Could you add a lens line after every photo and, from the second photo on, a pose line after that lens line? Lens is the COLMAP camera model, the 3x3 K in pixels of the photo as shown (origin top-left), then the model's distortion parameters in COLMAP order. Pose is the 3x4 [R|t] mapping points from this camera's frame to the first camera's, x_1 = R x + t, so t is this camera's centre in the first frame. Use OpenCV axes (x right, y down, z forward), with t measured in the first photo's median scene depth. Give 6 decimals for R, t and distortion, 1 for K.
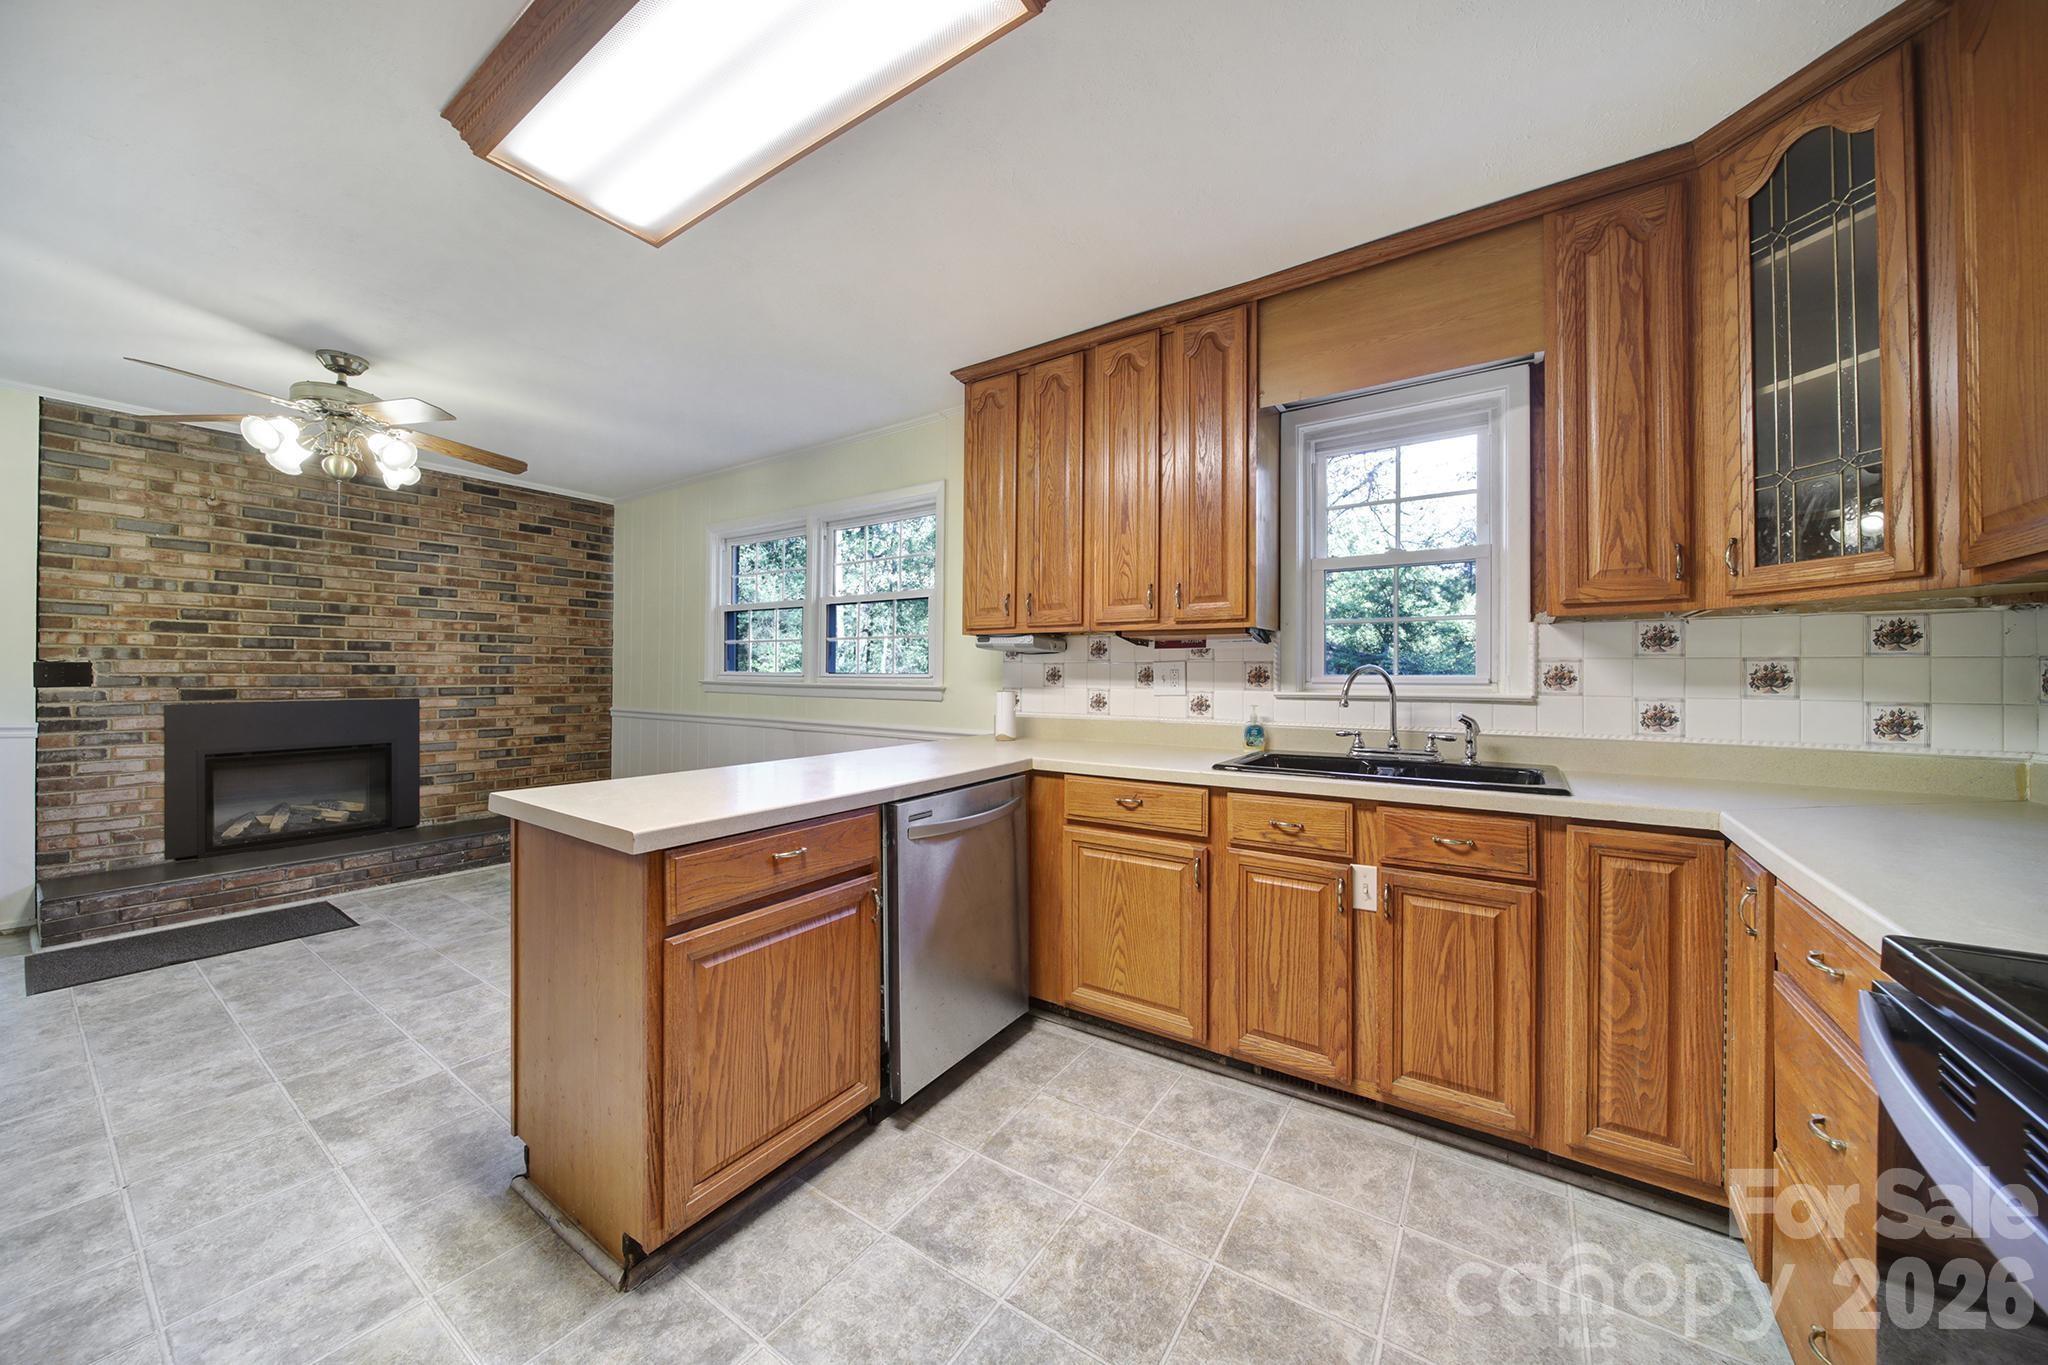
lens RADIAL K [[715.3, 0, 1016.1], [0, 715.3, 674.3], [0, 0, 1]] dist [0.001183, -0.001768]
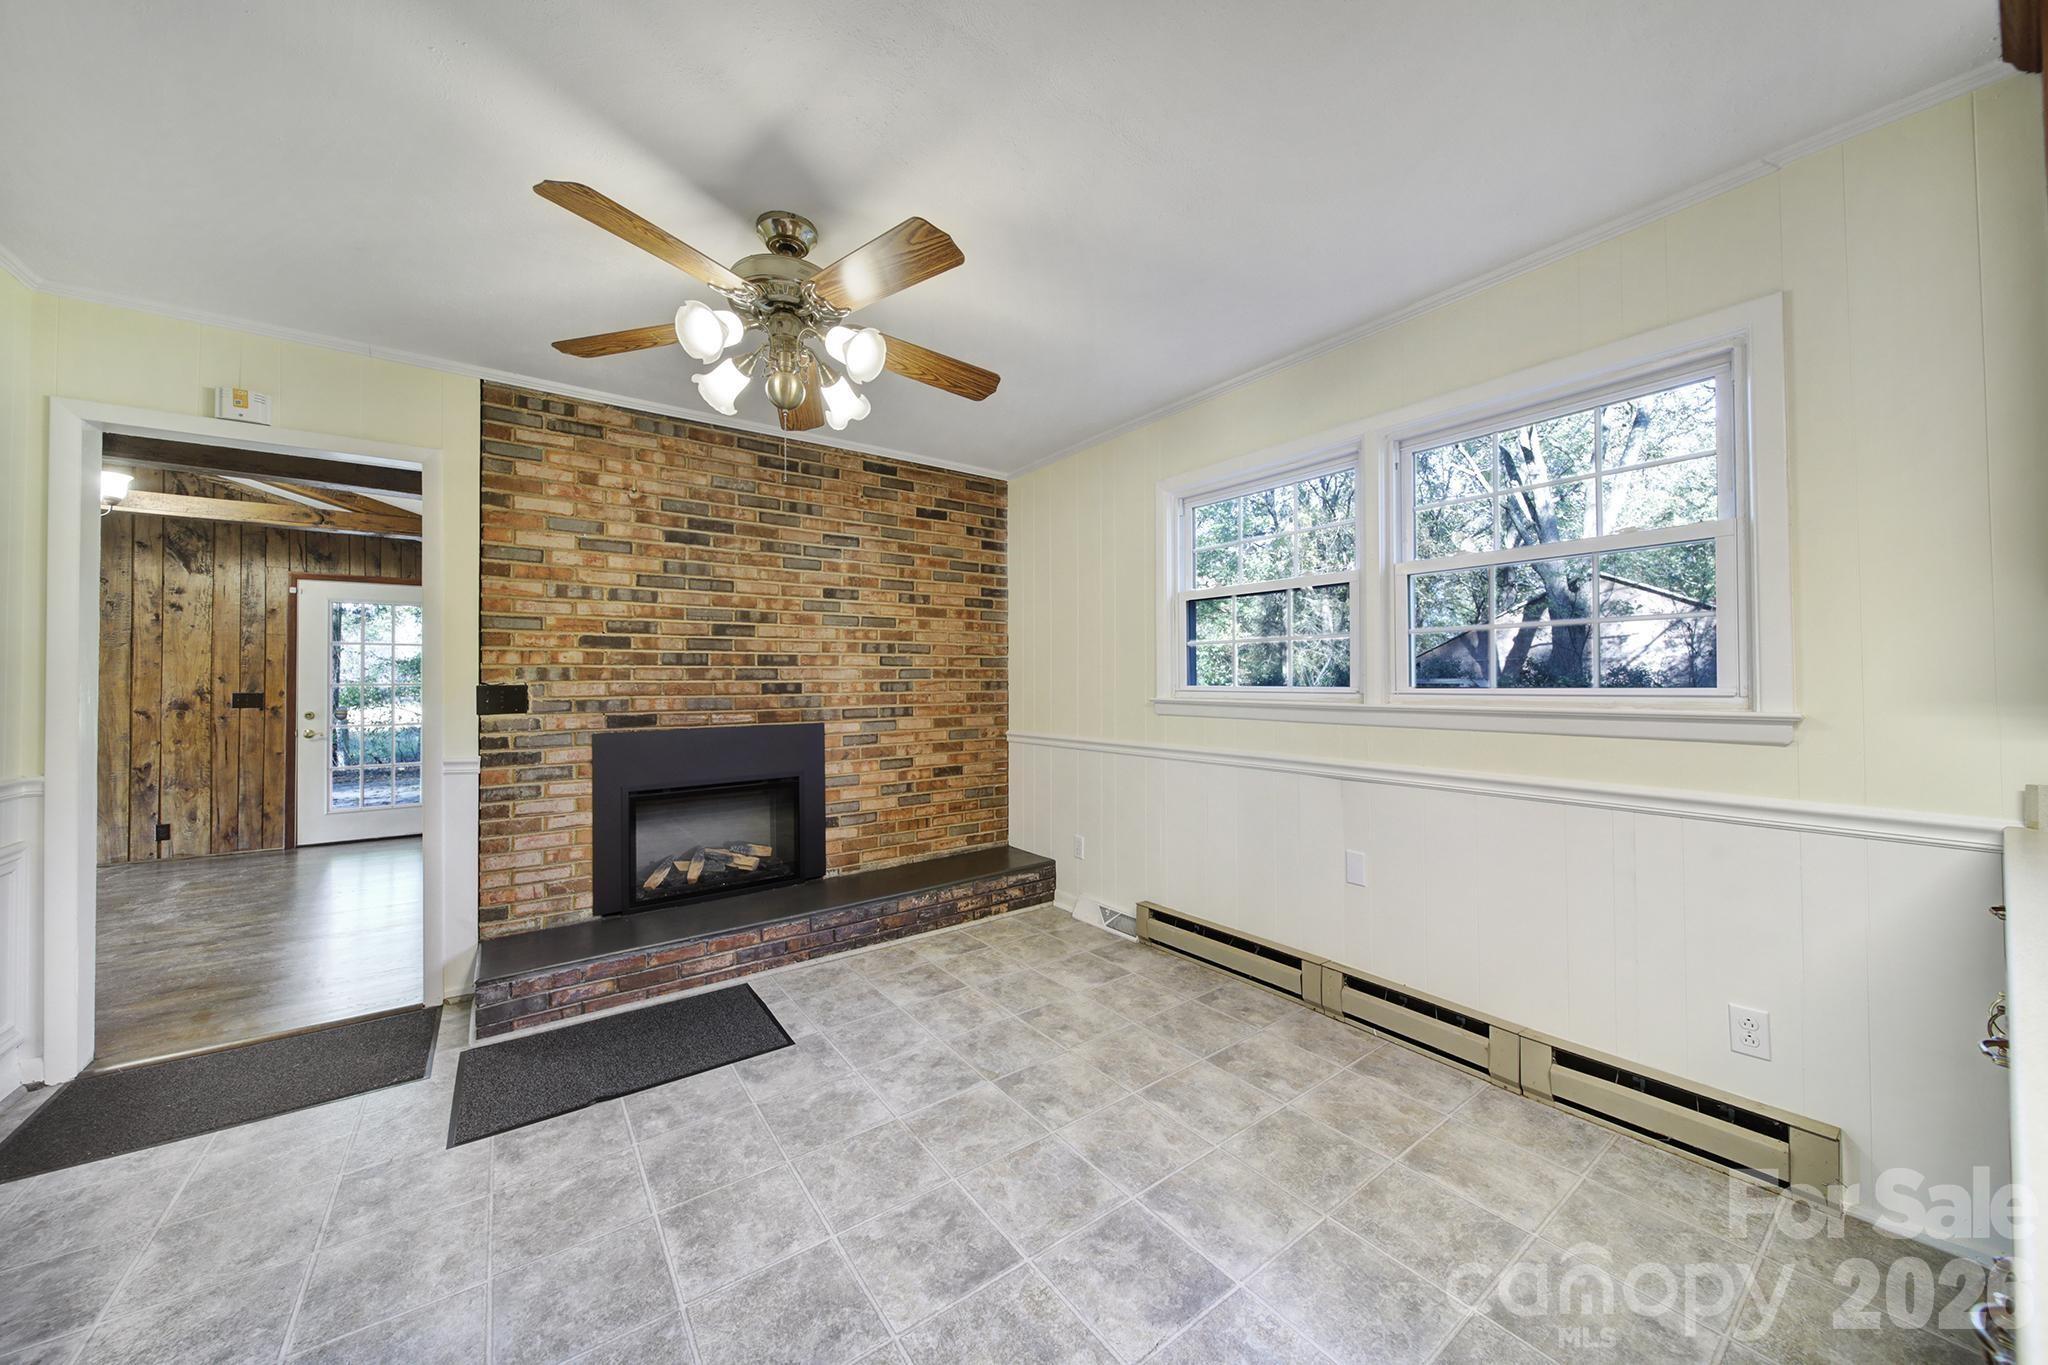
lens RADIAL K [[715.3, 0, 1022.2], [0, 715.3, 672.1], [0, 0, 1]] dist [0.001183, -0.001768]
pose [[0.943851, -0.017088, -0.329929, -0.440771], [0.012767, 0.999802, -0.015260, -0.011393], [0.330125, 0.010191, 0.943882, 0.375722]]
